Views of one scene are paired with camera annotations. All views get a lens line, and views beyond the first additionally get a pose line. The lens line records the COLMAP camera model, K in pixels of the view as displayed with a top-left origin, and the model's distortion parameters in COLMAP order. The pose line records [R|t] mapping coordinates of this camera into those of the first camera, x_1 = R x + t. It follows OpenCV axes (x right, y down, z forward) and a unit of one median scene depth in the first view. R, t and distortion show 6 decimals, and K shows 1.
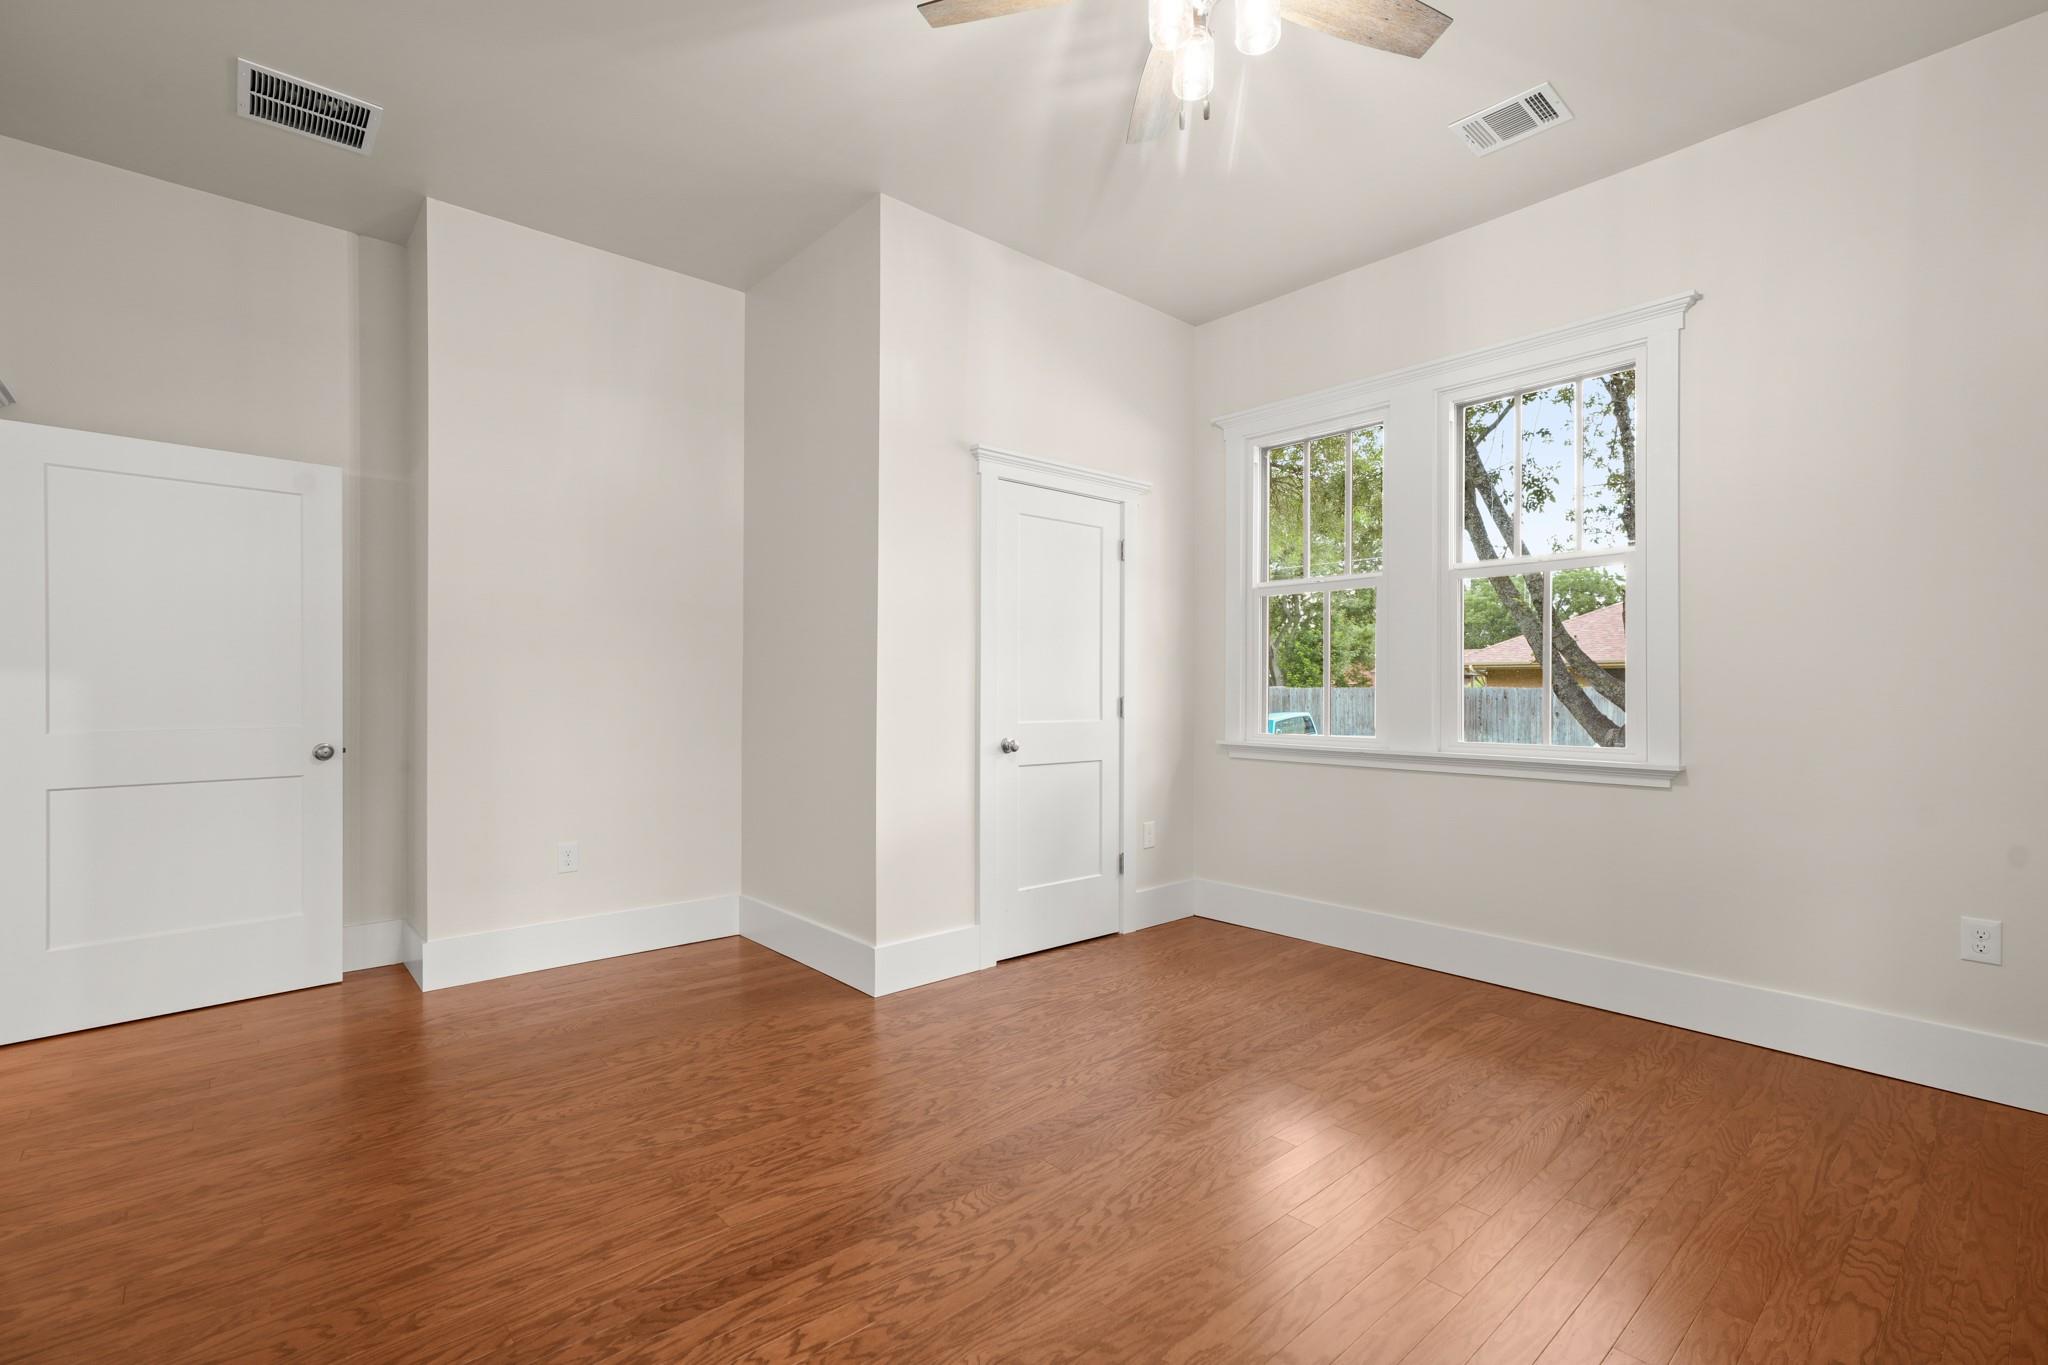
lens RADIAL K [[930.9, 0, 1021.3], [0, 930.9, 691.2], [0, 0, 1]] dist [0.002741, 0.000745]
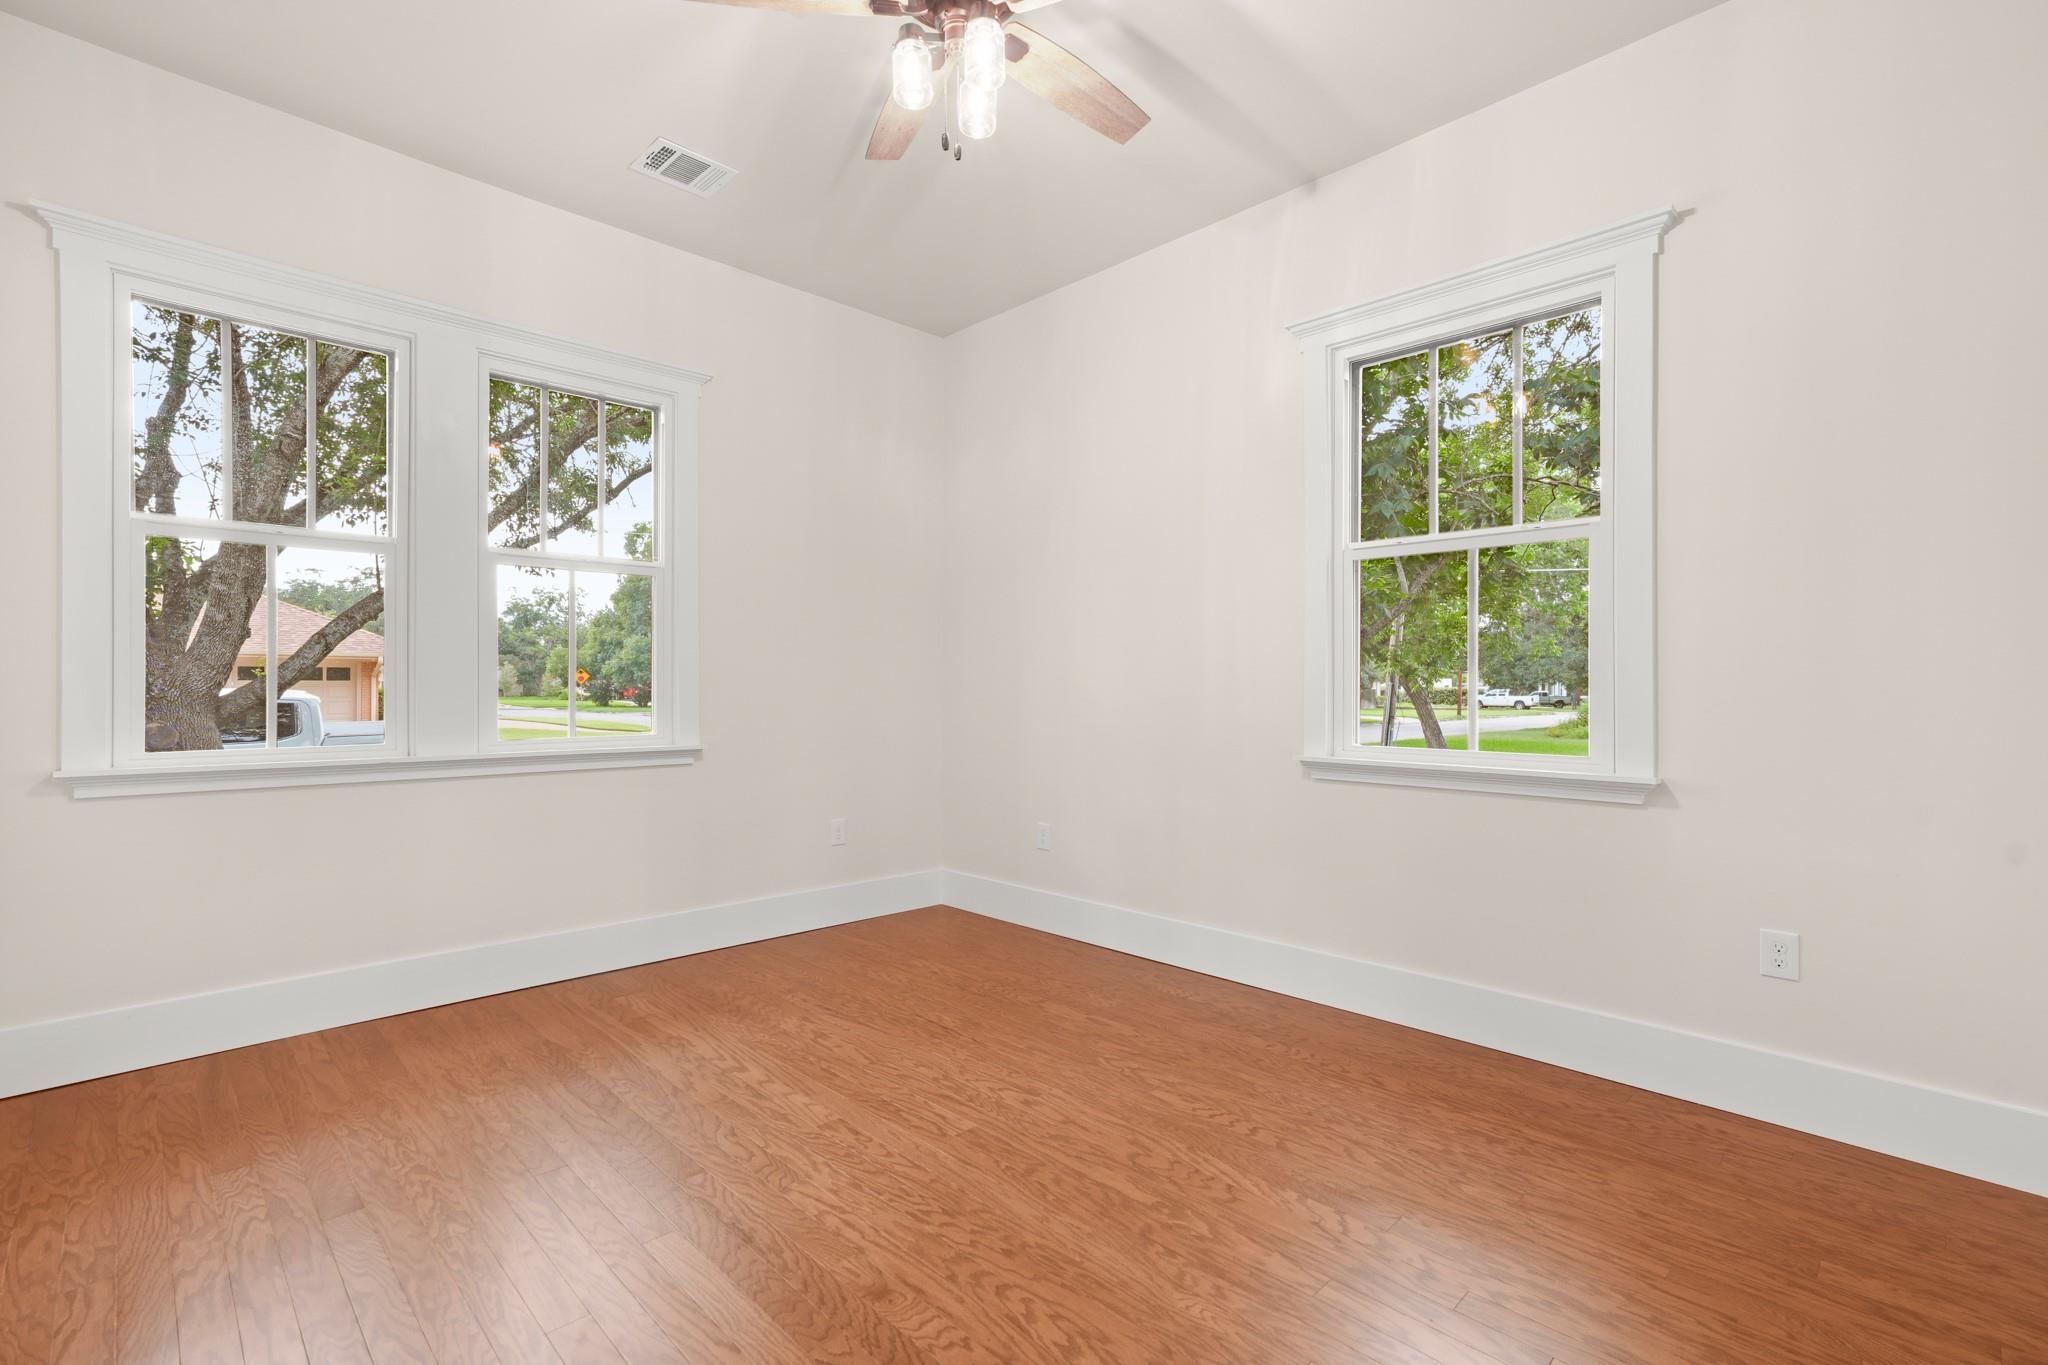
lens RADIAL K [[923.0, 0, 1026.5], [0, 923.0, 687.1], [0, 0, 1]] dist [0.002754, 0.000687]
pose [[-0.054083, 0.000698, 0.998536, -0.619305], [-0.000395, 1.000000, -0.000720, 0.002234], [-0.998536, -0.000434, -0.054082, 0.690720]]
